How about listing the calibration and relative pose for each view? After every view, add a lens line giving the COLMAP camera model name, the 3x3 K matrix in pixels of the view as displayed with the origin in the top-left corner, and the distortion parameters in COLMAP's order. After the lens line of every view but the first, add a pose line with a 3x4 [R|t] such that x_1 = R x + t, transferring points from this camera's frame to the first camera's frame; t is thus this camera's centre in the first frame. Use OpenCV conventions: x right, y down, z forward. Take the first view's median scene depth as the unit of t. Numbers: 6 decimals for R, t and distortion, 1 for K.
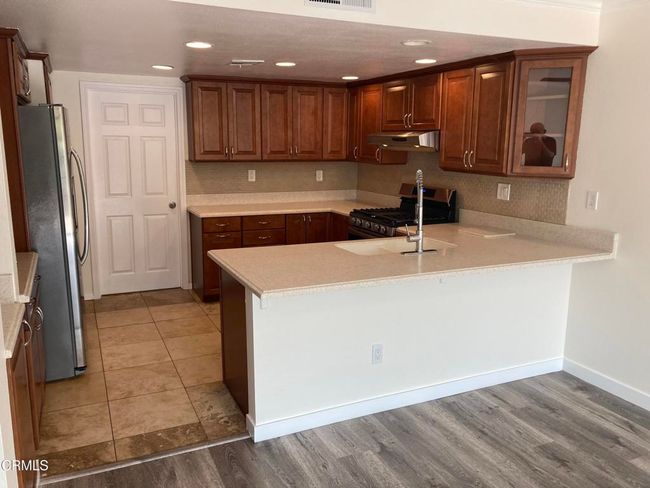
lens RADIAL K [[535.2, 0, 325.0], [0, 535.2, 244.0], [0, 0, 1]] dist [0.008850, 0.009741]
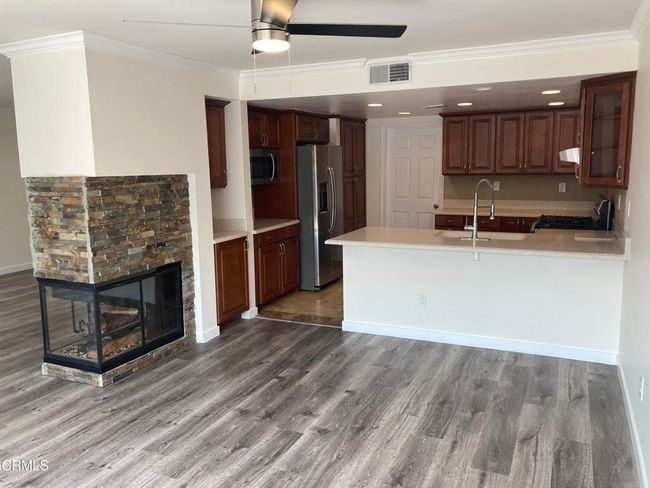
lens RADIAL K [[535.2, 0, 325.0], [0, 535.2, 244.0], [0, 0, 1]] dist [0.008850, 0.009741]
pose [[0.649553, 0.097555, -0.754032, 0.902811], [-0.119992, 0.992459, 0.025036, 0.037409], [0.750788, 0.074216, 0.656361, -0.181722]]
